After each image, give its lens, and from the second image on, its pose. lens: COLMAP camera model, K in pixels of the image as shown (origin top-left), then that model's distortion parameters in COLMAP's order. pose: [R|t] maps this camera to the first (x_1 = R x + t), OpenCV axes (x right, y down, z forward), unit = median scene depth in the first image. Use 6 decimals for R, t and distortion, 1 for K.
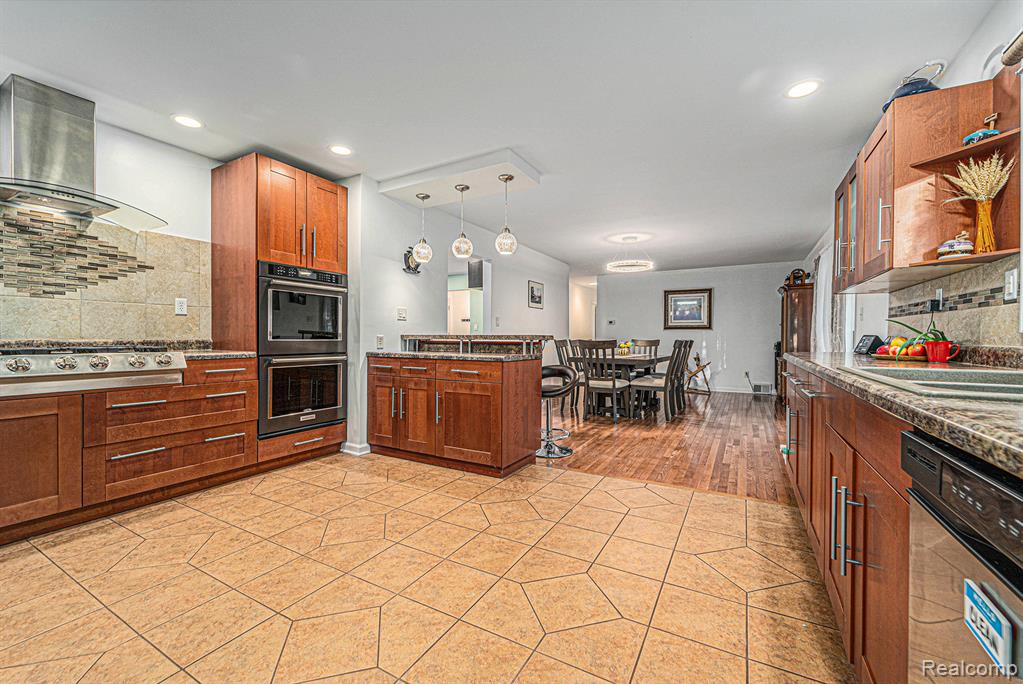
lens RADIAL K [[412.0, 0, 512.5], [0, 412.0, 341.2], [0, 0, 1]] dist [0.000665, -0.000714]
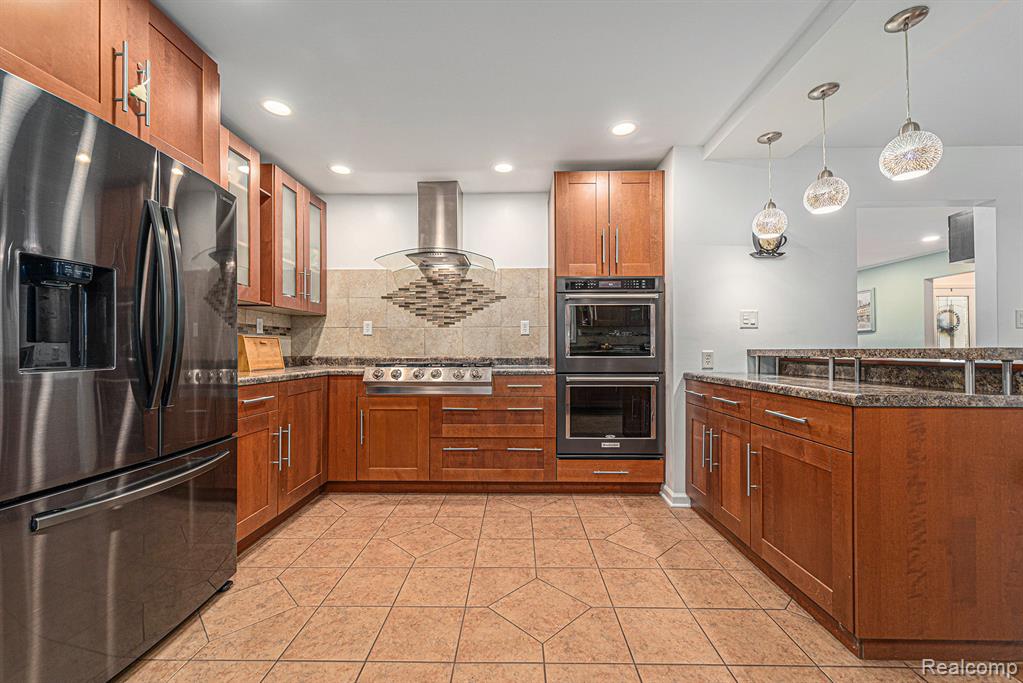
lens RADIAL K [[412.0, 0, 510.9], [0, 412.0, 343.5], [0, 0, 1]] dist [0.000665, -0.000714]
pose [[0.474588, -0.022637, -0.879917, 0.198932], [-0.002153, 0.999636, -0.026878, -0.008425], [0.880206, 0.014650, 0.474366, 0.420567]]
